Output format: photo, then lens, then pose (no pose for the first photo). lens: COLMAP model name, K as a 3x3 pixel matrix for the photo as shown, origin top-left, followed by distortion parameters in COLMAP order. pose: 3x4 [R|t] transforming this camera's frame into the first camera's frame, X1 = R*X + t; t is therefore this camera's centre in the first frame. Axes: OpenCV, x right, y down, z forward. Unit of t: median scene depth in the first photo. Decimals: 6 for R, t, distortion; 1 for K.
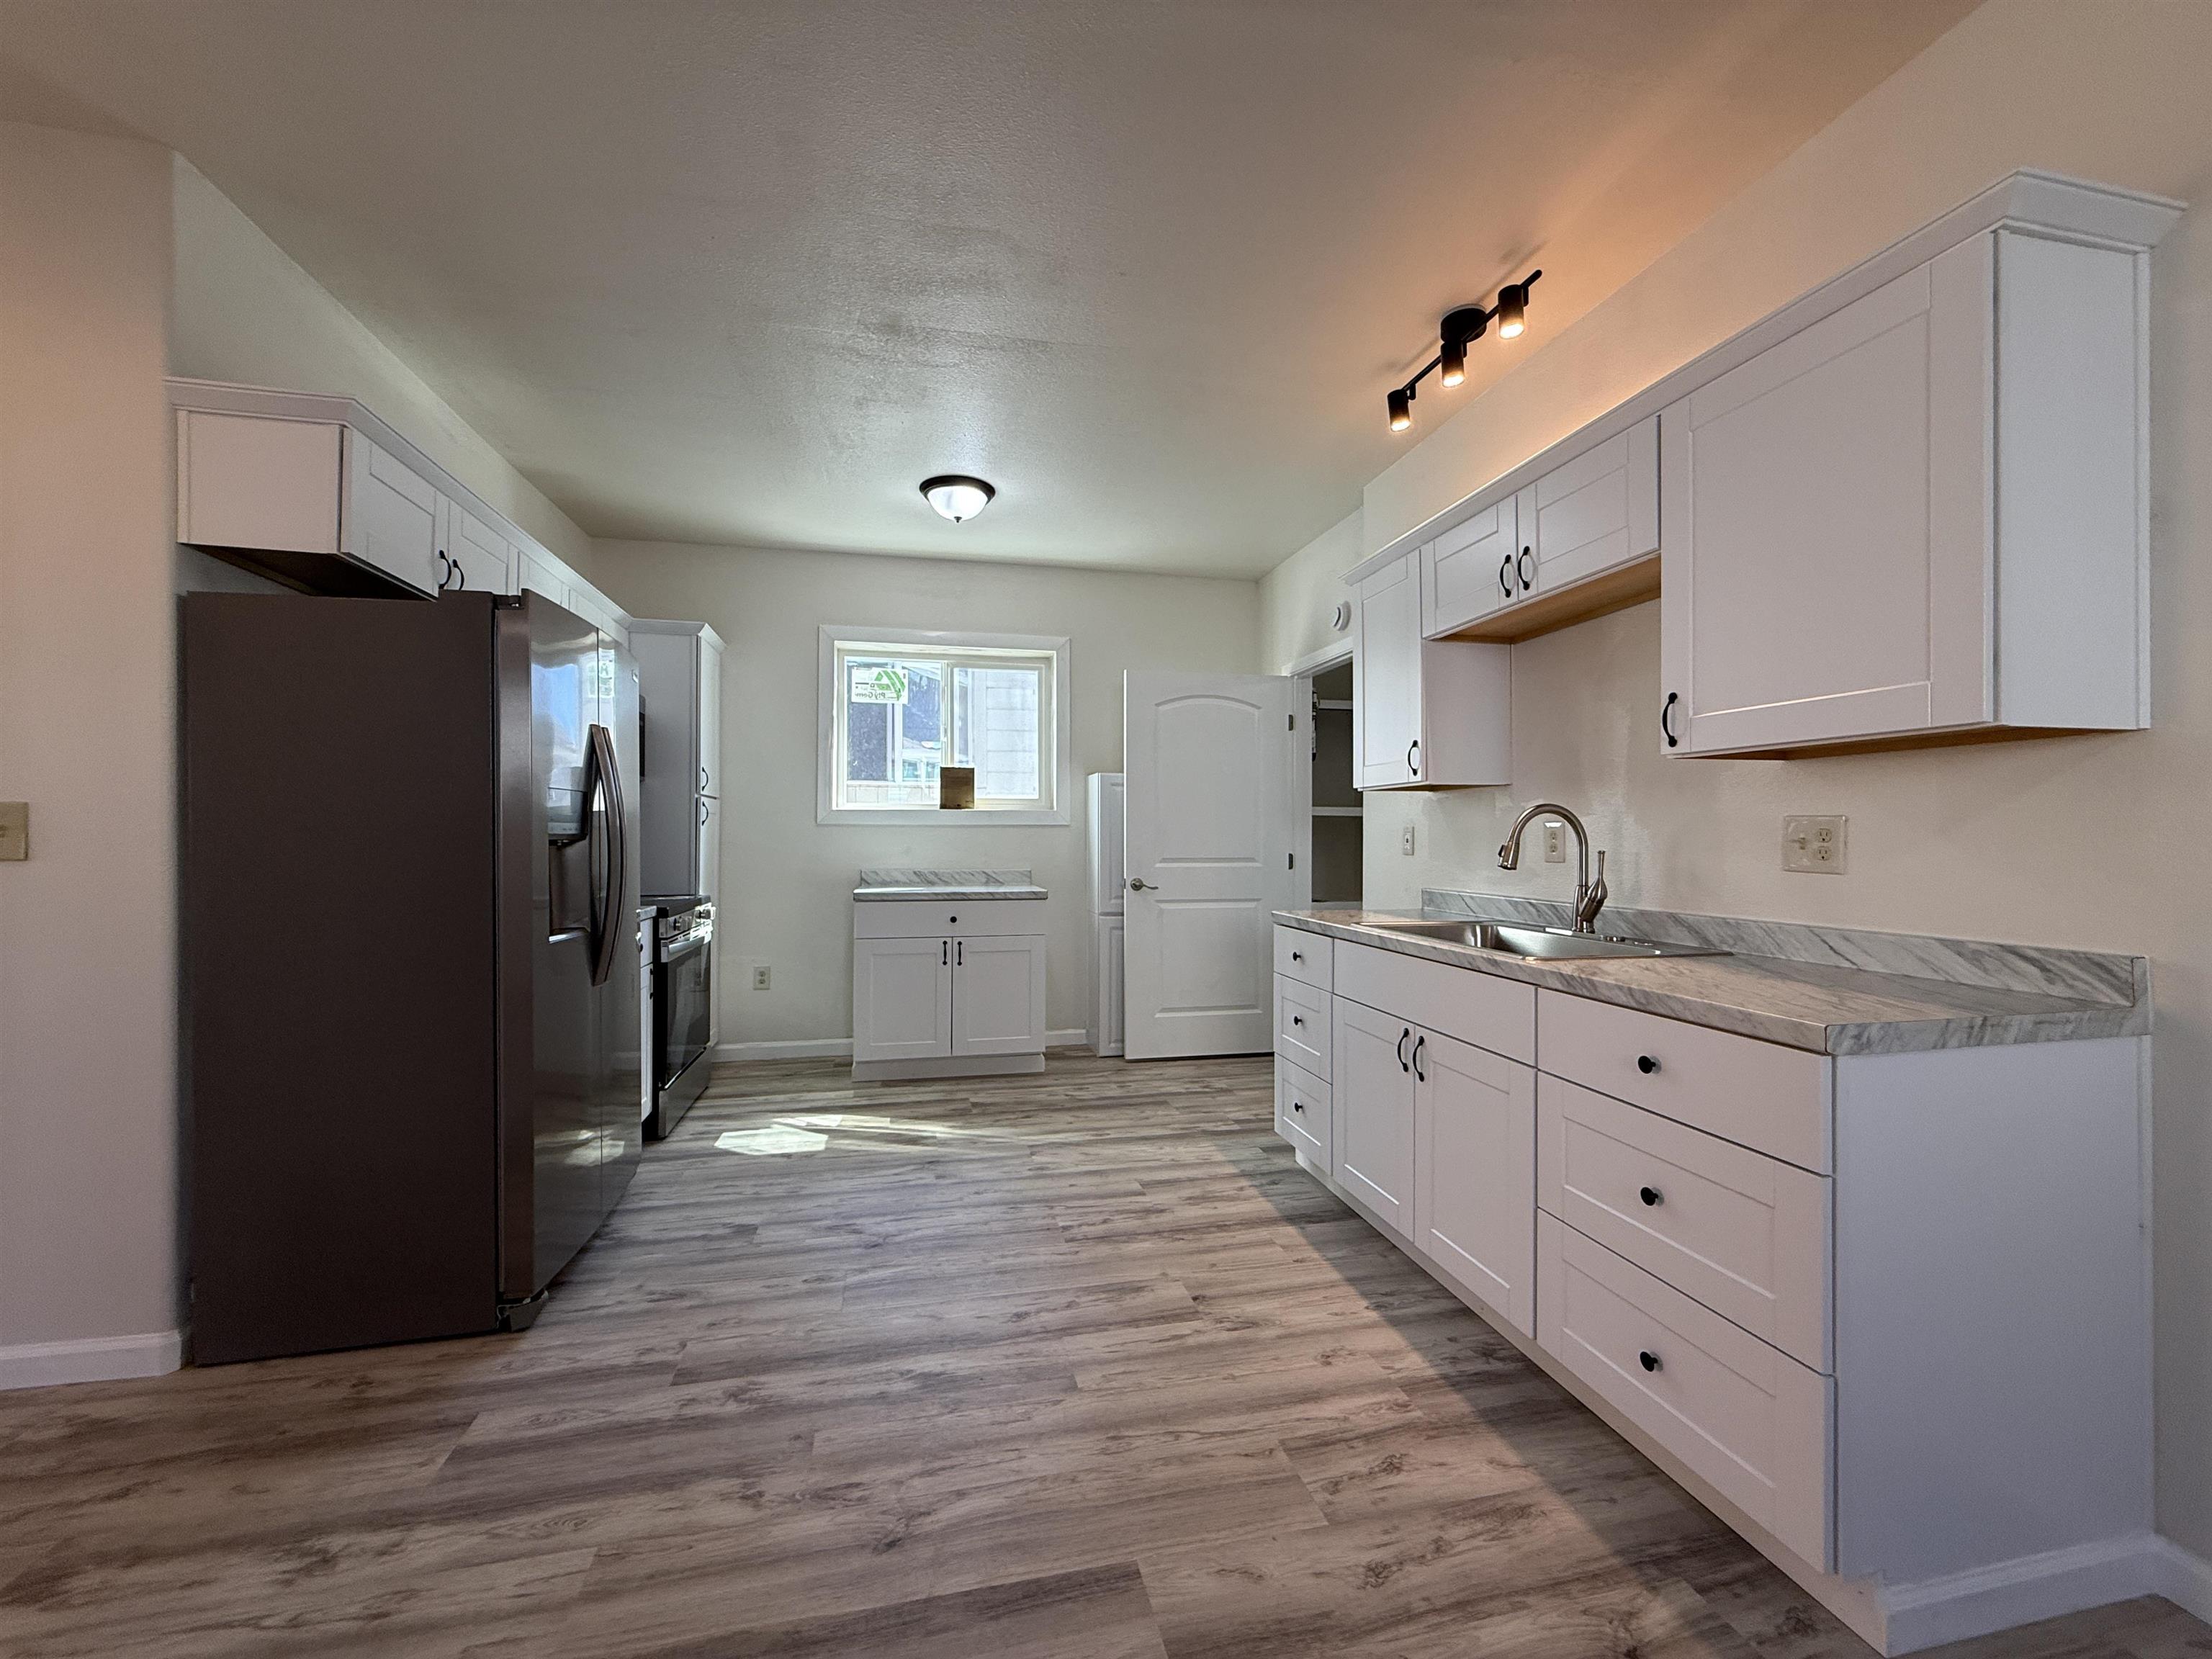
lens RADIAL K [[887.0, 0, 1106.0], [0, 887.0, 829.5], [0, 0, 1]] dist [-0.000151, -0.000535]
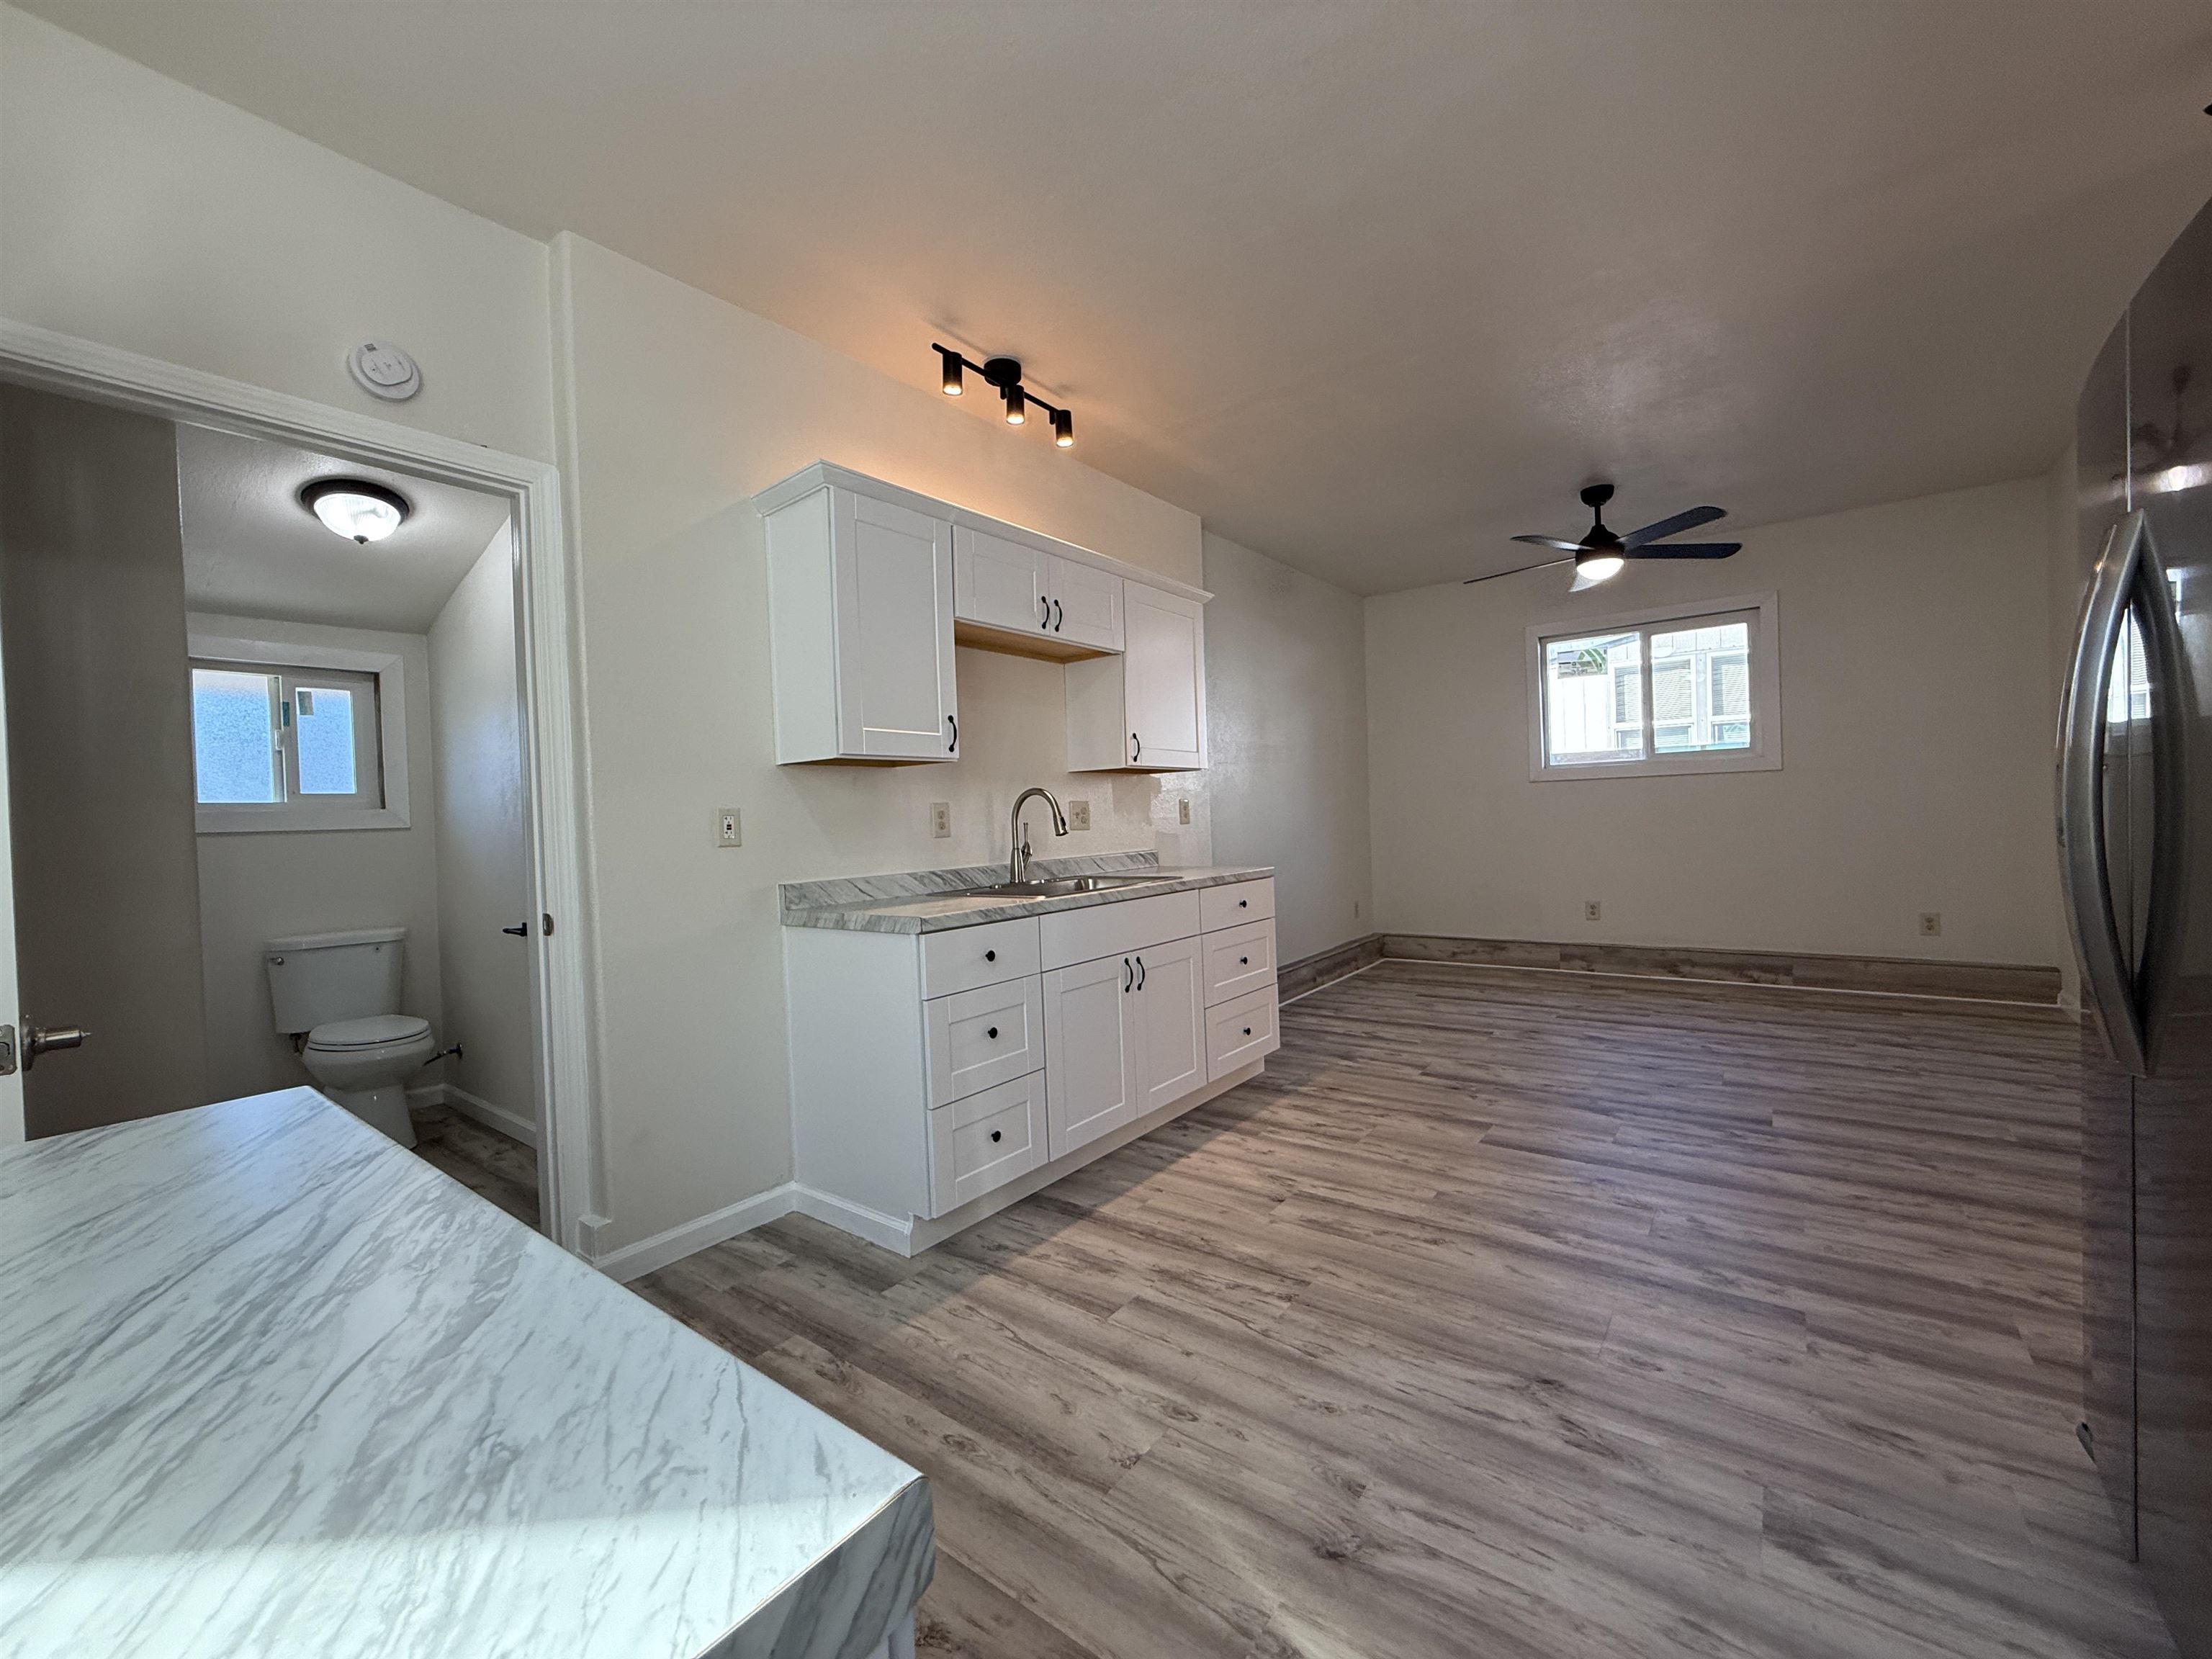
lens RADIAL K [[887.0, 0, 1106.0], [0, 887.0, 829.5], [0, 0, 1]] dist [-0.000151, -0.000535]
pose [[-0.639613, 0.015317, 0.768545, -0.634965], [0.032760, 0.999436, 0.007345, 0.029773], [-0.767999, 0.029876, -0.639754, 1.860990]]
